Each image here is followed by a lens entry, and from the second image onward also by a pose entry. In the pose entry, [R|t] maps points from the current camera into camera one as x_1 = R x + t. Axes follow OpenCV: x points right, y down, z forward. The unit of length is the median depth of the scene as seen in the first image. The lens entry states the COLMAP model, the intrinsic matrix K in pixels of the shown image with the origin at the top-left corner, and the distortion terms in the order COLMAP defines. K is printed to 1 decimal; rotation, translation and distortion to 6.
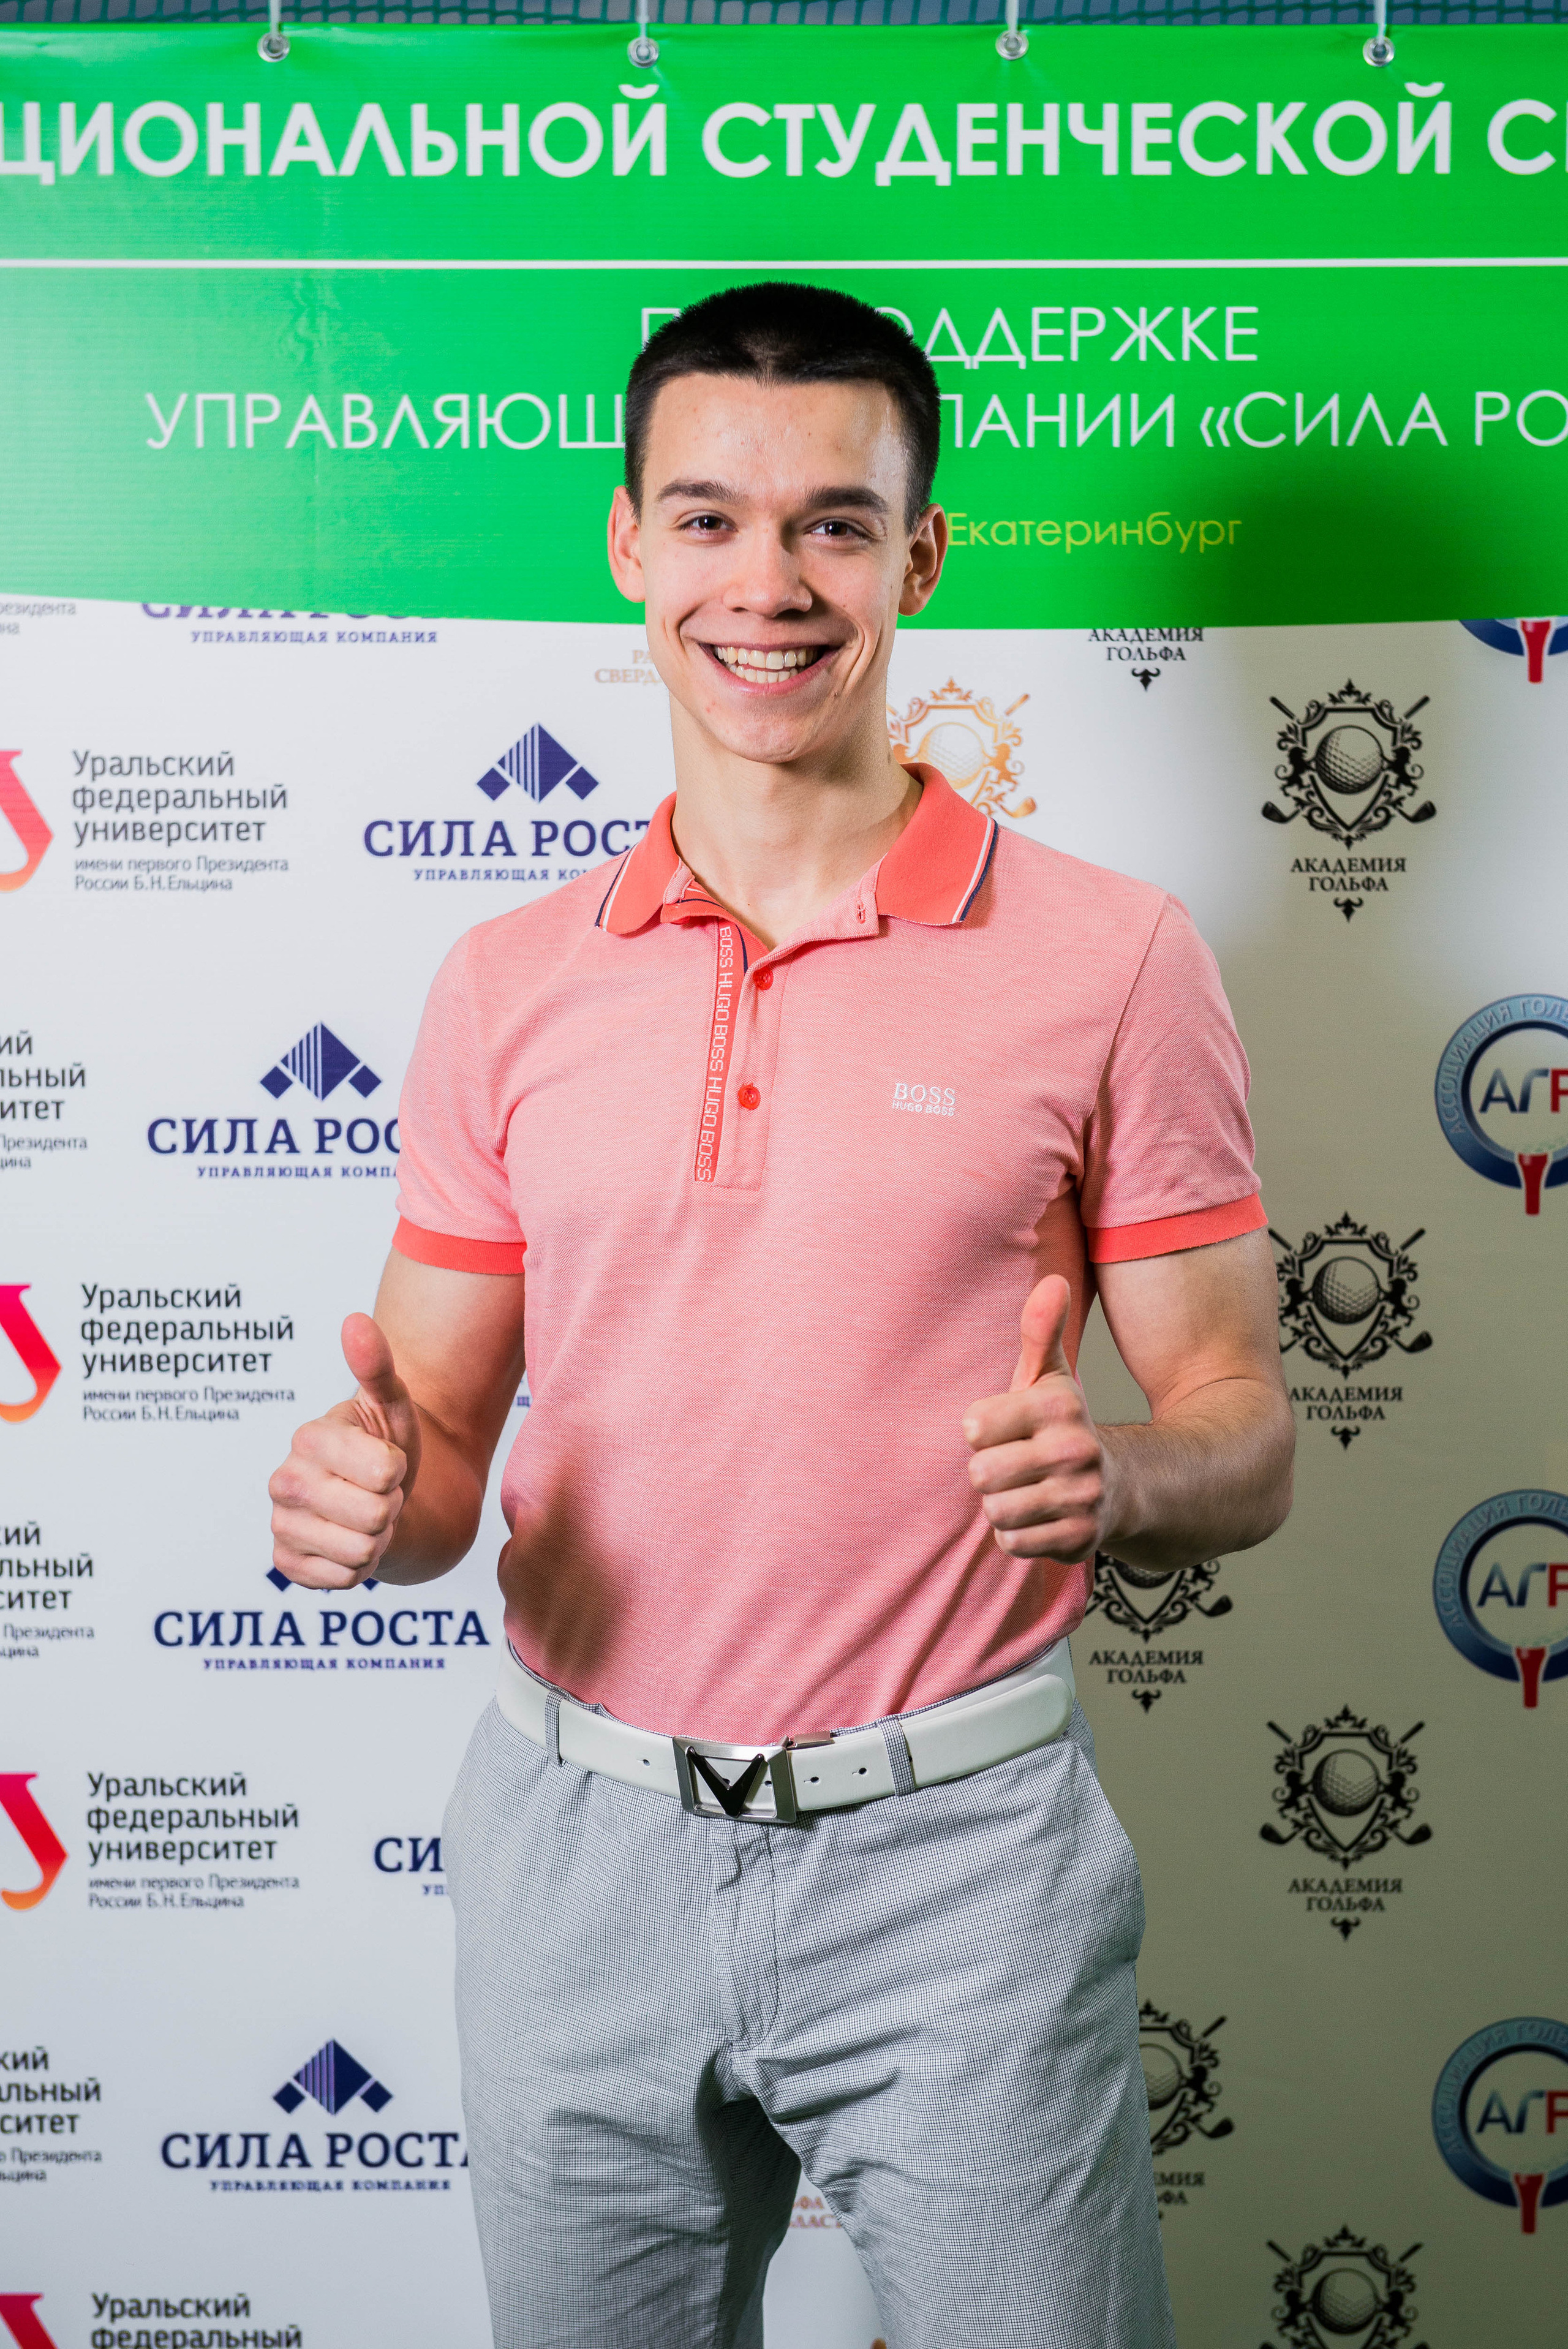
lens RADIAL K [[4567.3, 0, 784.0], [0, 4567.3, 1174.5], [0, 0, 1]] dist [0.183566, -0.708934]
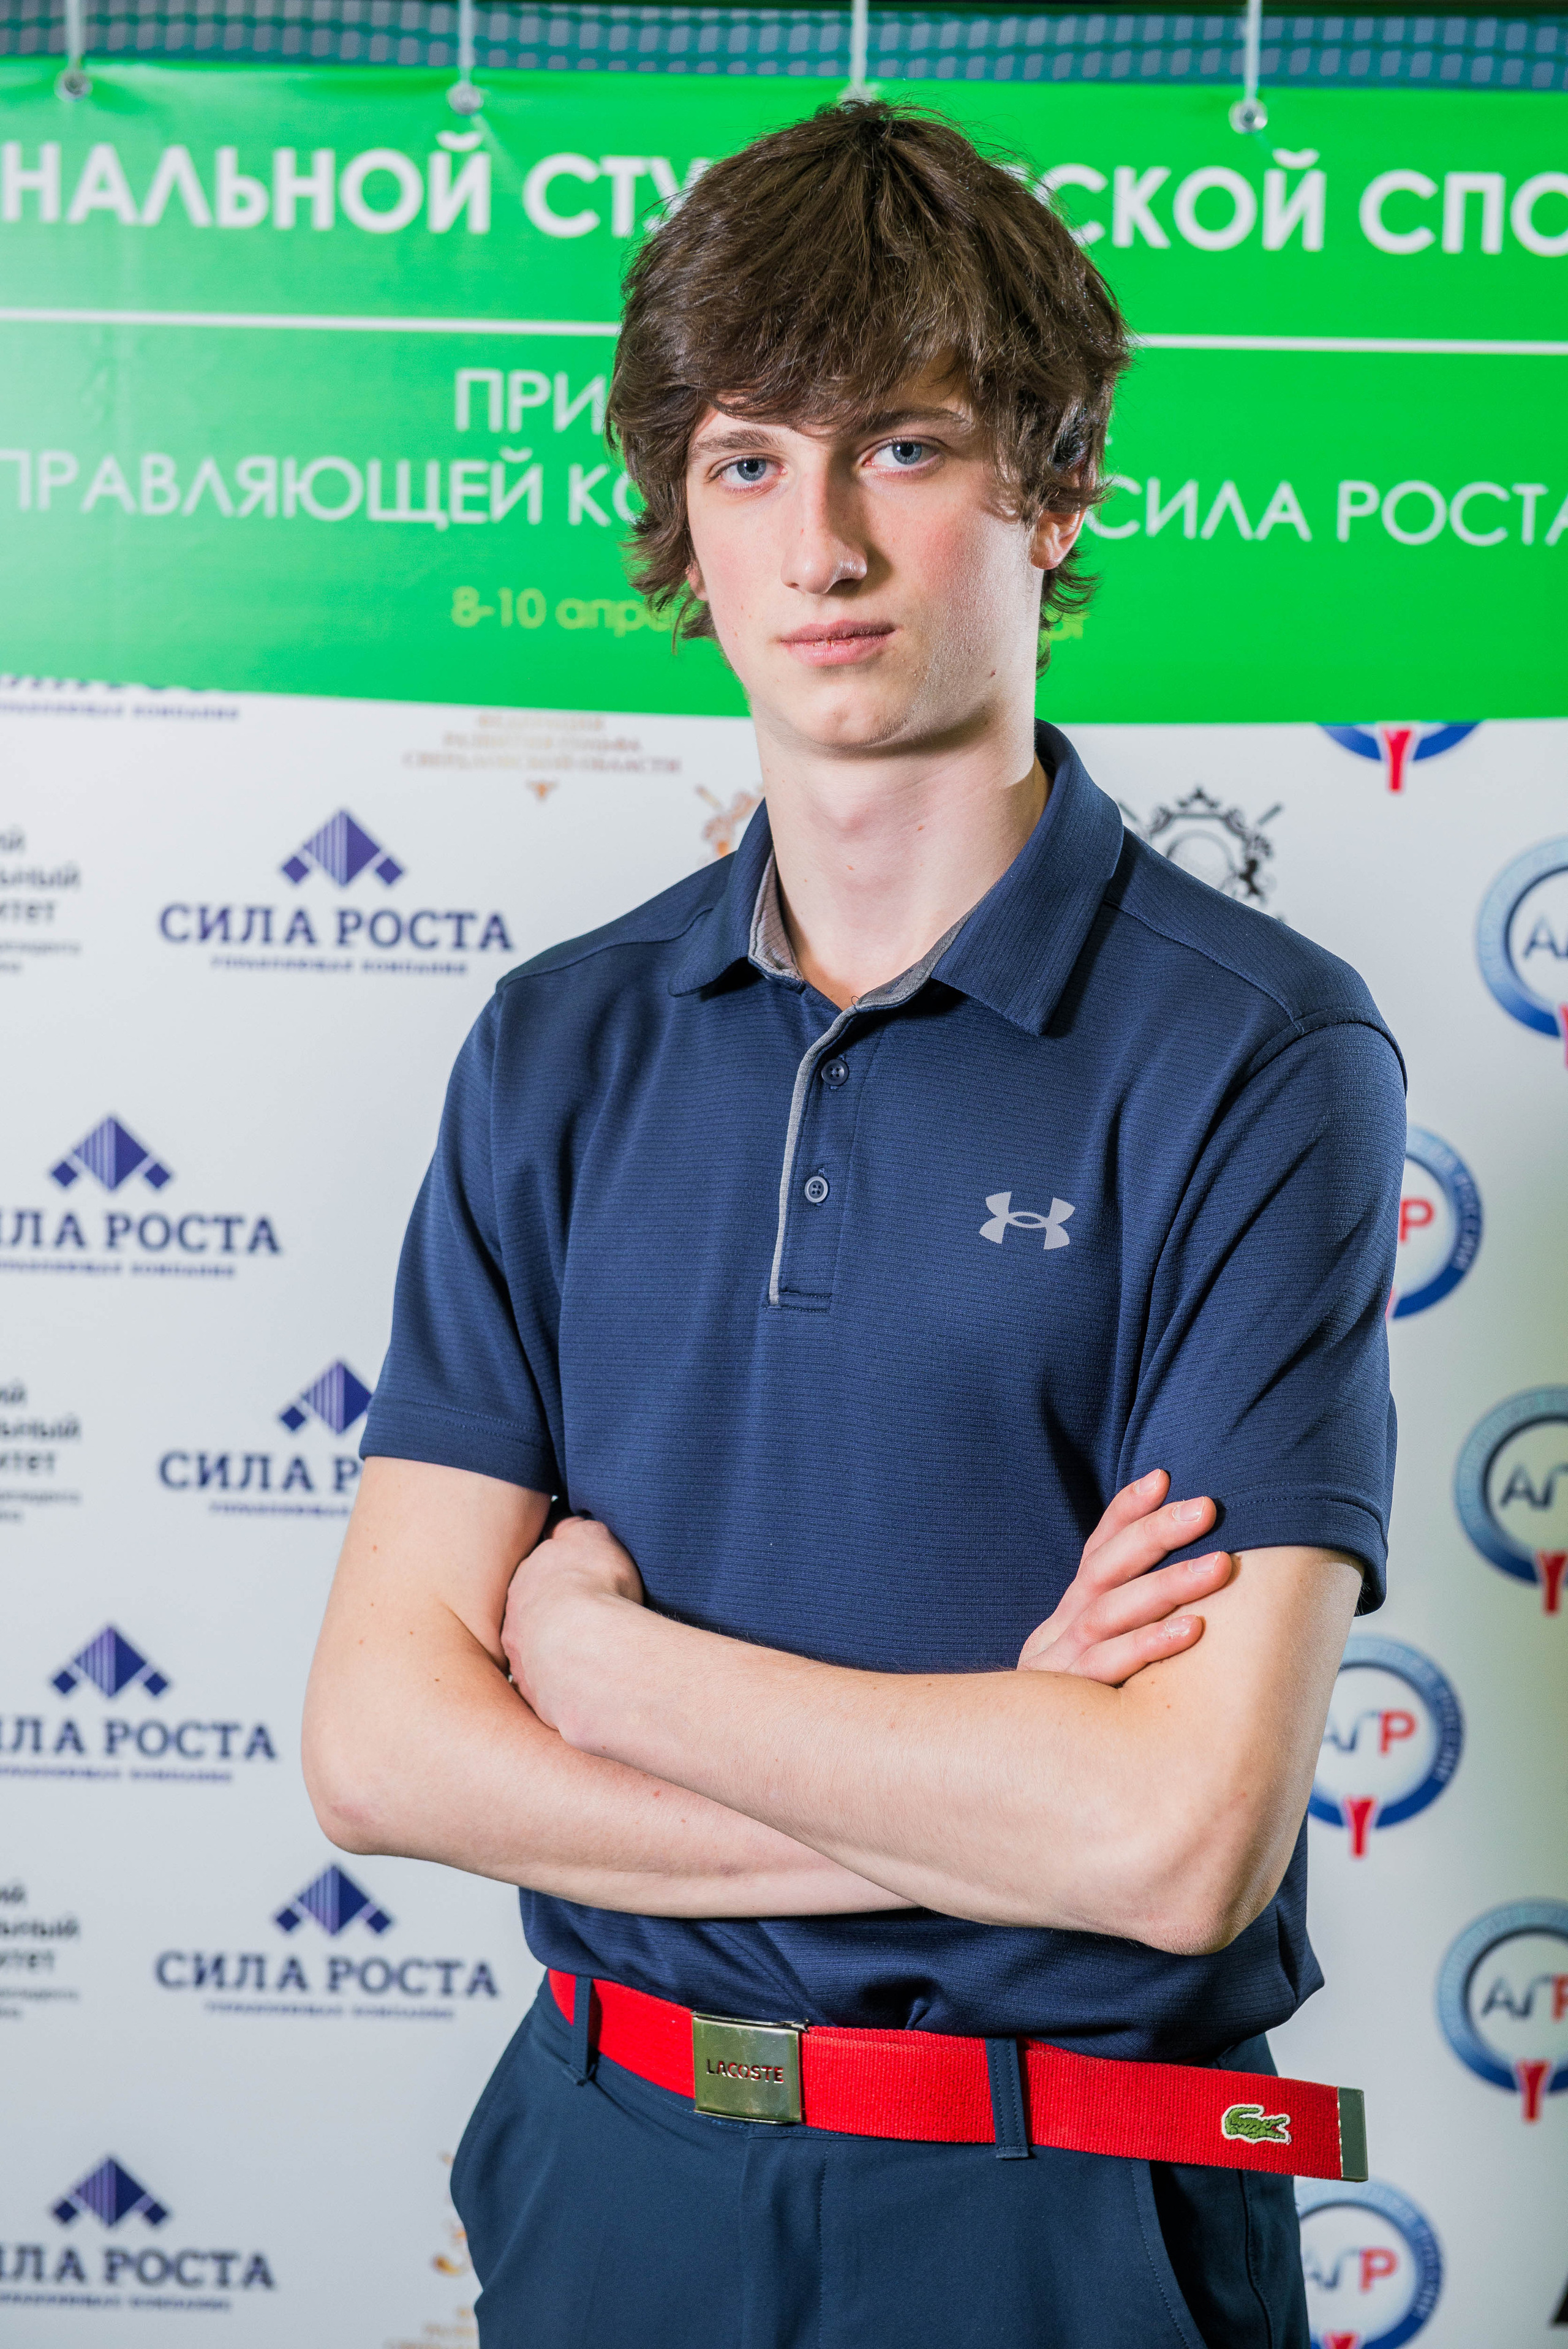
lens RADIAL K [[4567.3, 0, 784.0], [0, 4567.3, 1174.5], [0, 0, 1]] dist [0.183566, -0.708934]
pose [[0.999073, 0.028546, -0.032227, 0.070775], [-0.026414, 0.997552, 0.064755, -0.086840], [0.033997, -0.063844, 0.997381, 0.050047]]
